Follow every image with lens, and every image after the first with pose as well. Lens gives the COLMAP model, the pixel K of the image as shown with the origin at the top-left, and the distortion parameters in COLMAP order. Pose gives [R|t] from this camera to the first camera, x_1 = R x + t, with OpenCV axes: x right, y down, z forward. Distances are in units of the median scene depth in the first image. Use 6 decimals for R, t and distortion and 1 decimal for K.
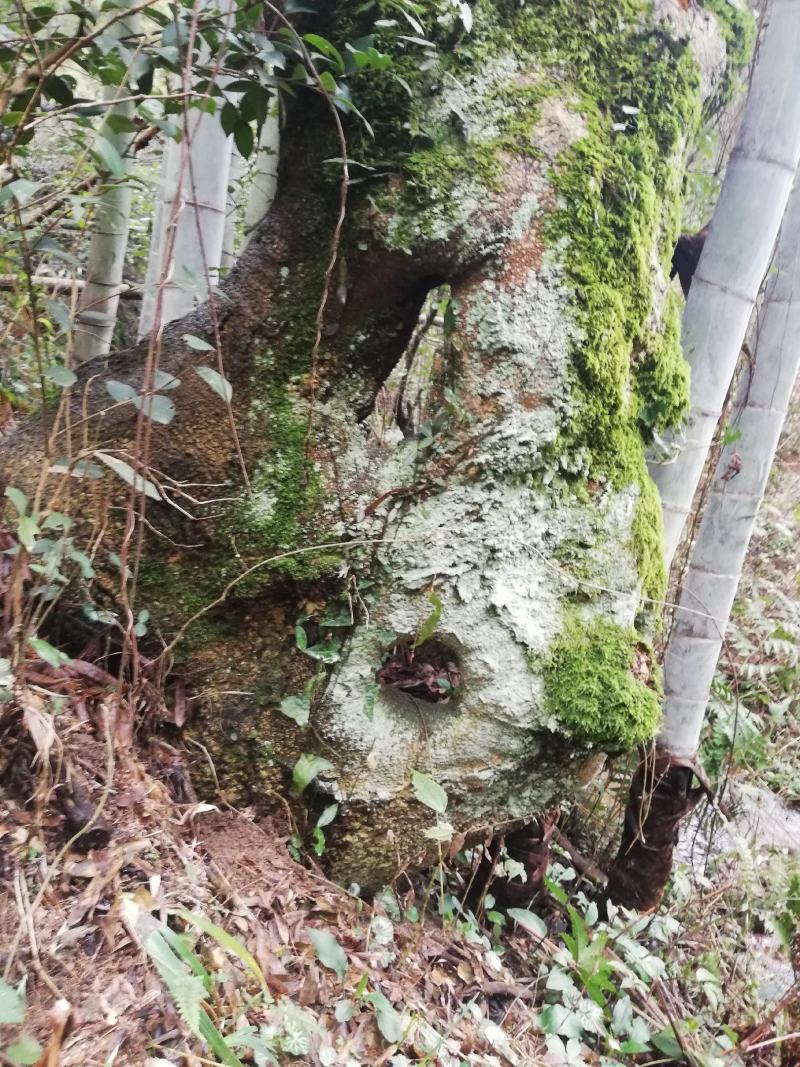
lens RADIAL K [[796.9, 0, 400.4], [0, 796.9, 536.9], [0, 0, 1]] dist [0.050005, -0.054981]
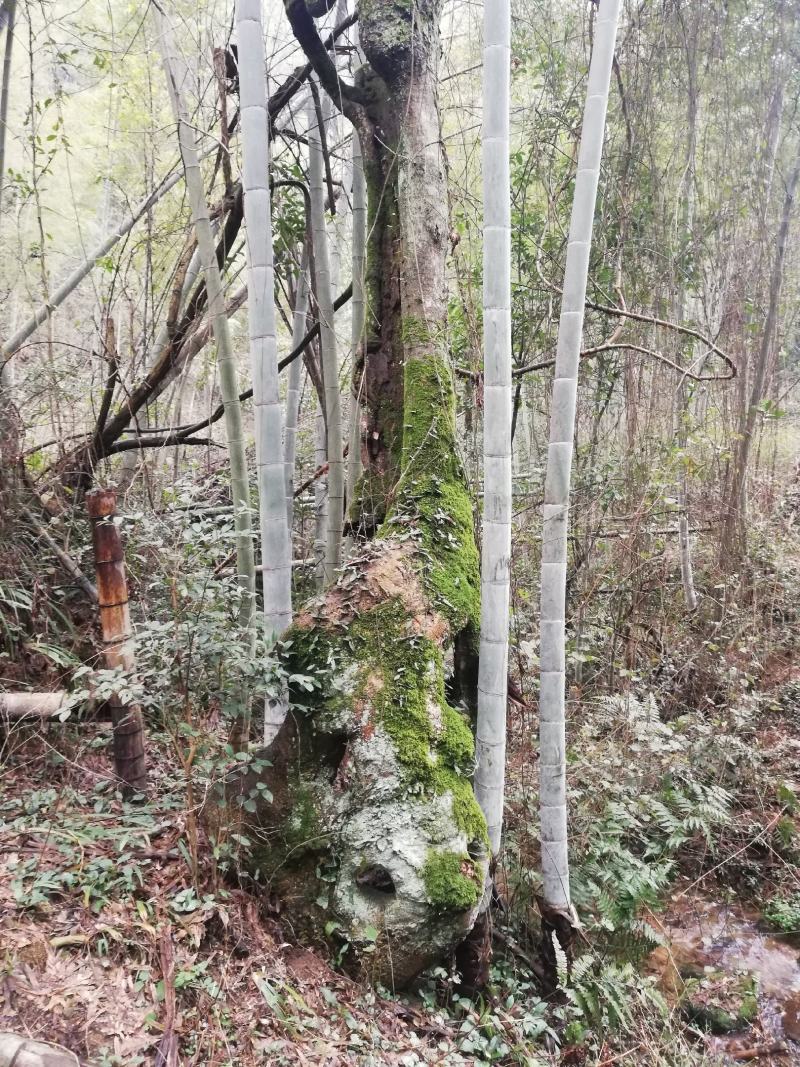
lens RADIAL K [[793.6, 0, 400.0], [0, 793.6, 533.5], [0, 0, 1]] dist [0.028850, -0.045185]
pose [[0.967697, -0.163121, -0.192234, 0.828068], [0.123131, 0.971147, -0.204233, -0.390187], [0.220002, 0.173966, 0.959862, -1.644091]]
